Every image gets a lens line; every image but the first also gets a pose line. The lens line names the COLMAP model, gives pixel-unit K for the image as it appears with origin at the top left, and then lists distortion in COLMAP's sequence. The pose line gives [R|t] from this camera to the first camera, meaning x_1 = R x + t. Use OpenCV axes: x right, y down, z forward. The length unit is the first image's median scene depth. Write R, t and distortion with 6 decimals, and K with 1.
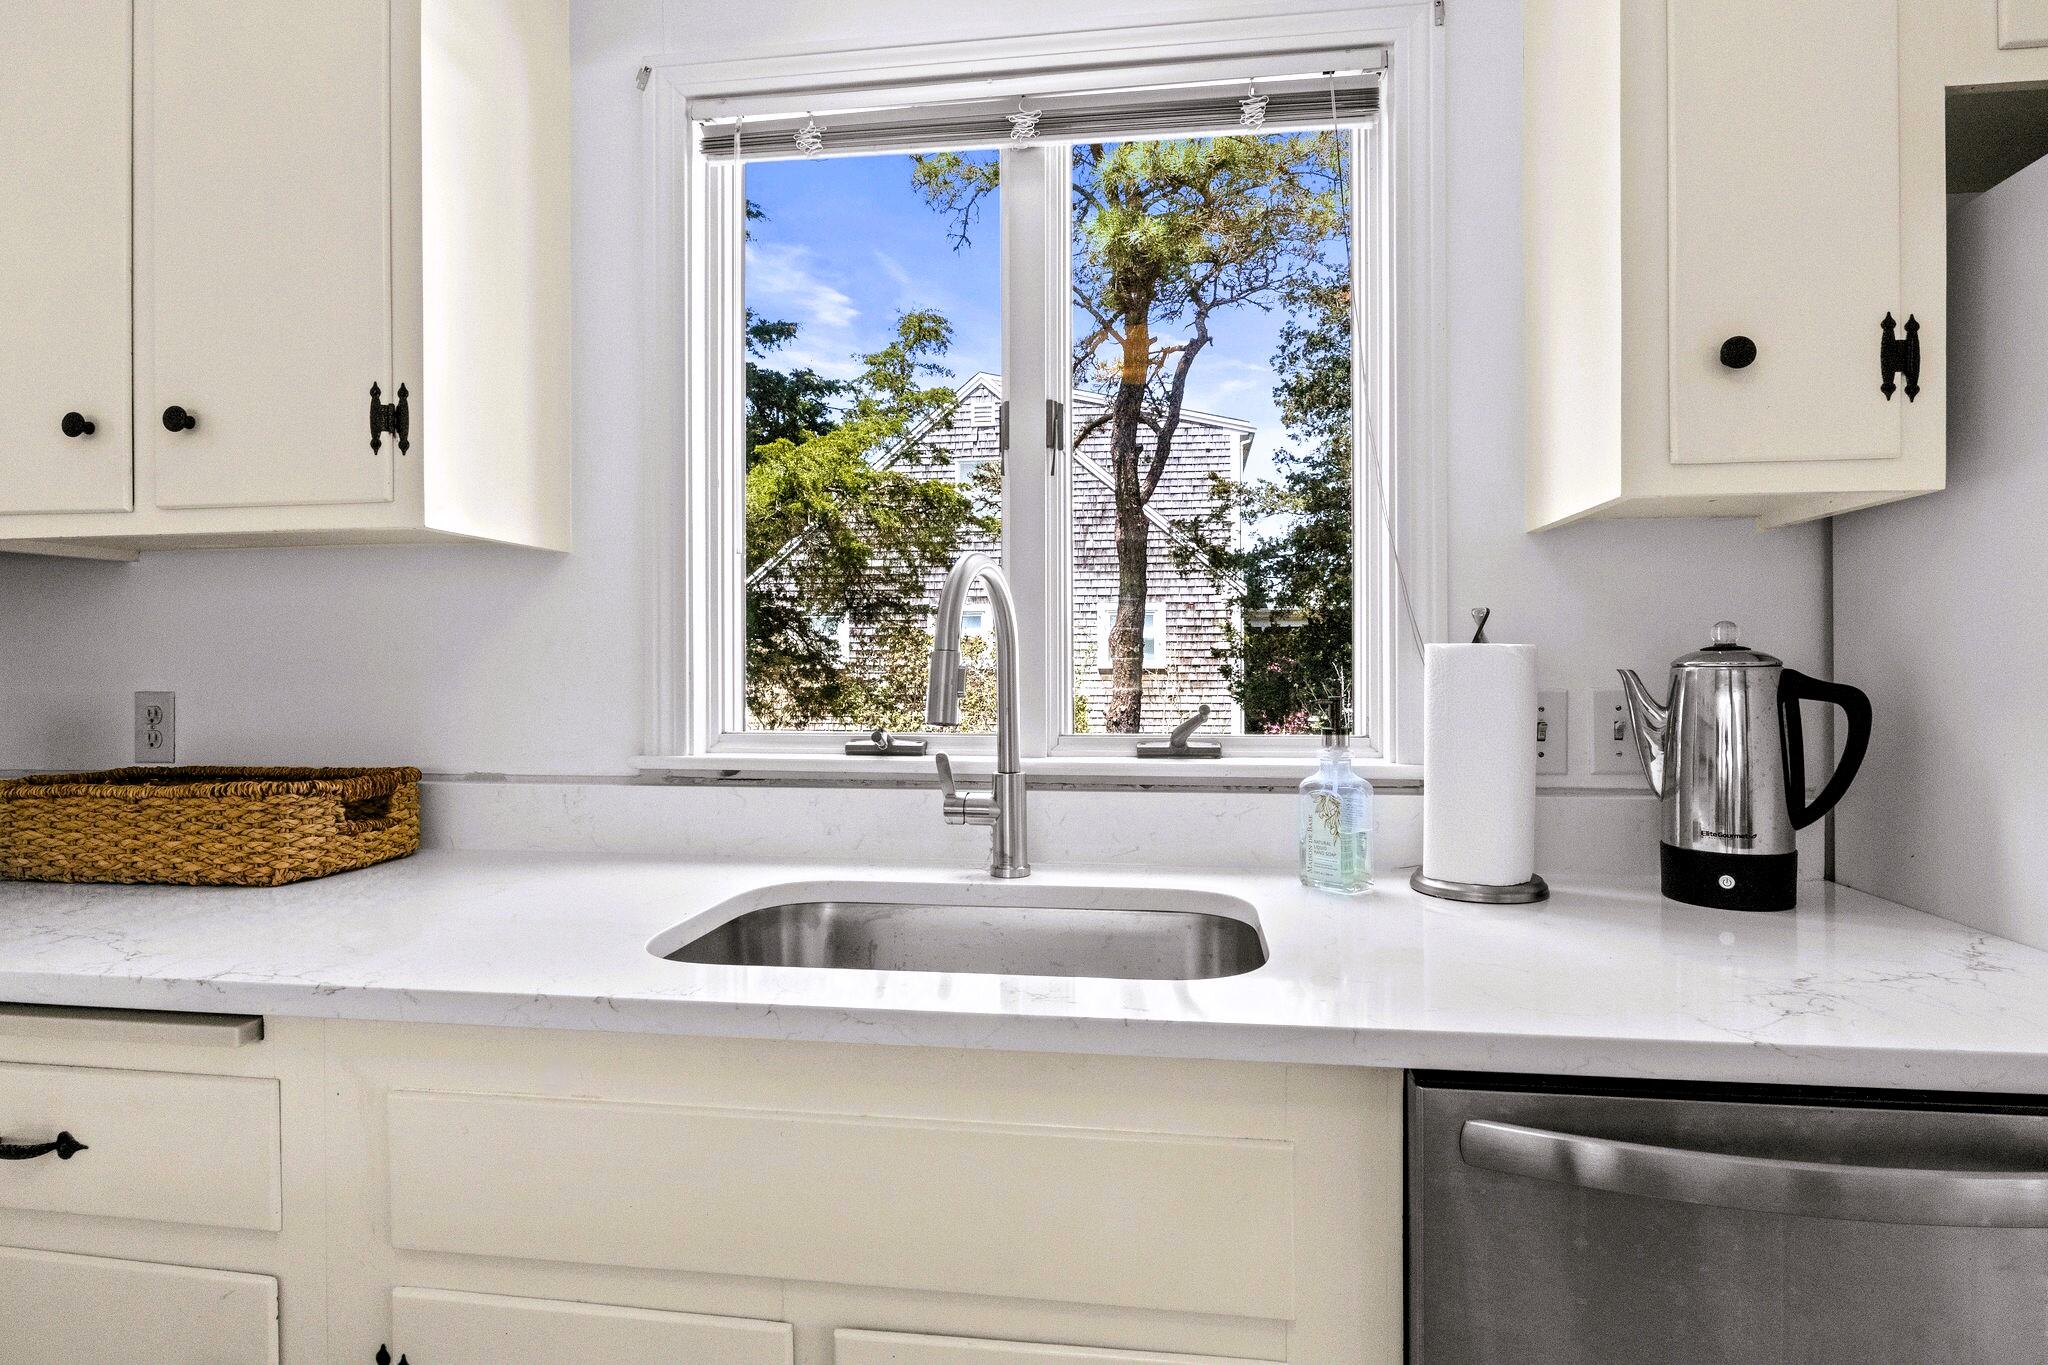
lens RADIAL K [[1083.6, 0, 1011.2], [0, 1083.6, 678.3], [0, 0, 1]] dist [0.004024, -0.000182]
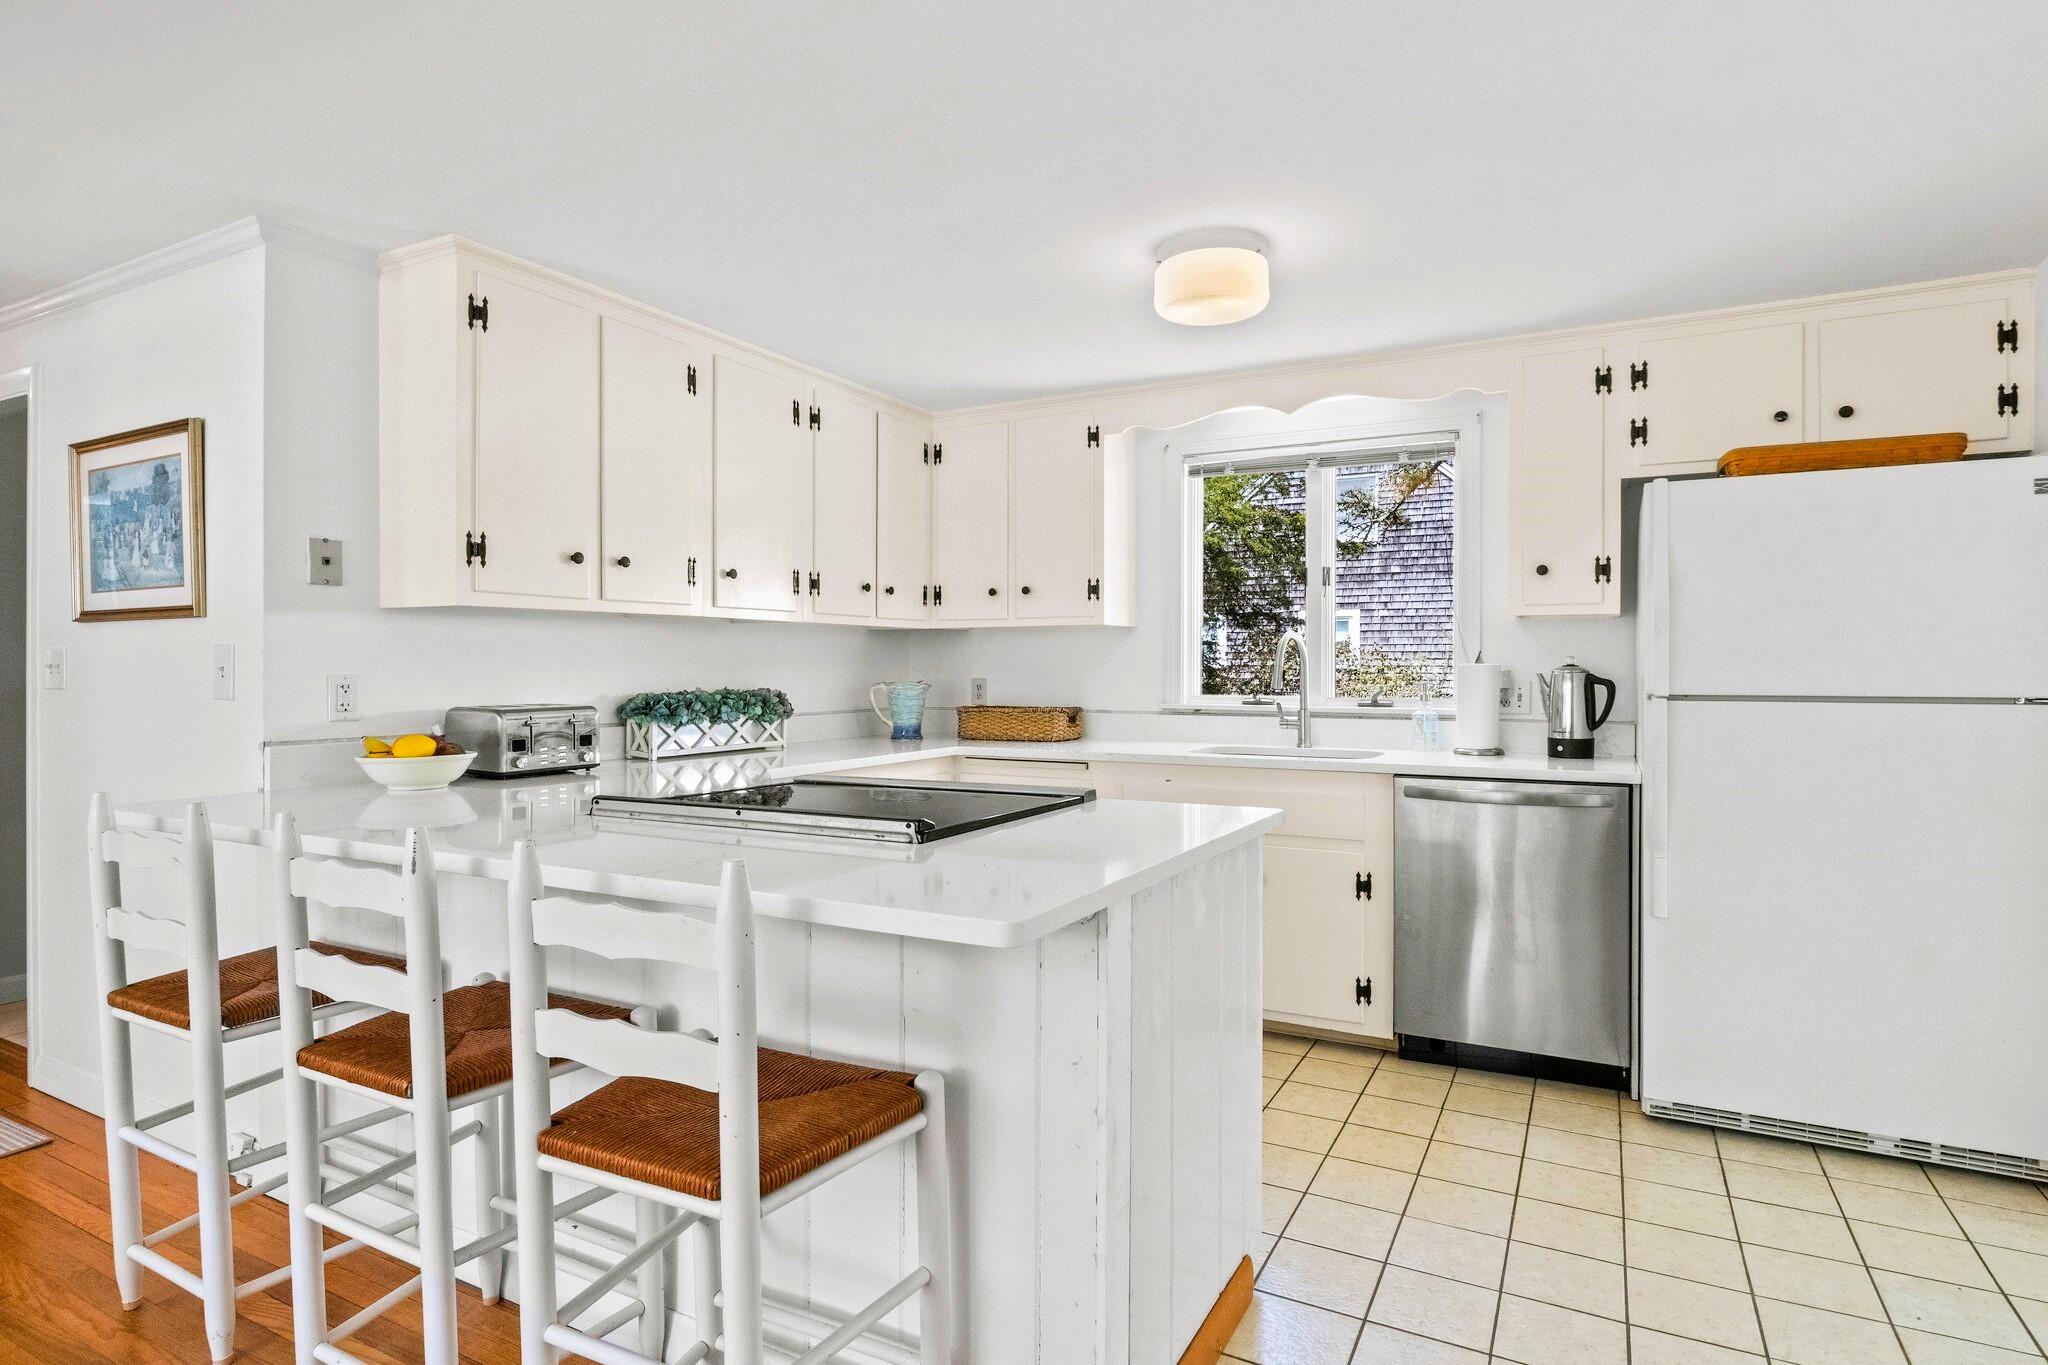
lens RADIAL K [[1083.6, 0, 991.1], [0, 1083.6, 673.6], [0, 0, 1]] dist [0.004024, -0.000182]
pose [[0.936542, 0.004749, -0.350523, 0.203483], [-0.006279, 0.999975, -0.003229, 0.008902], [0.350498, 0.005225, 0.936549, -1.722861]]
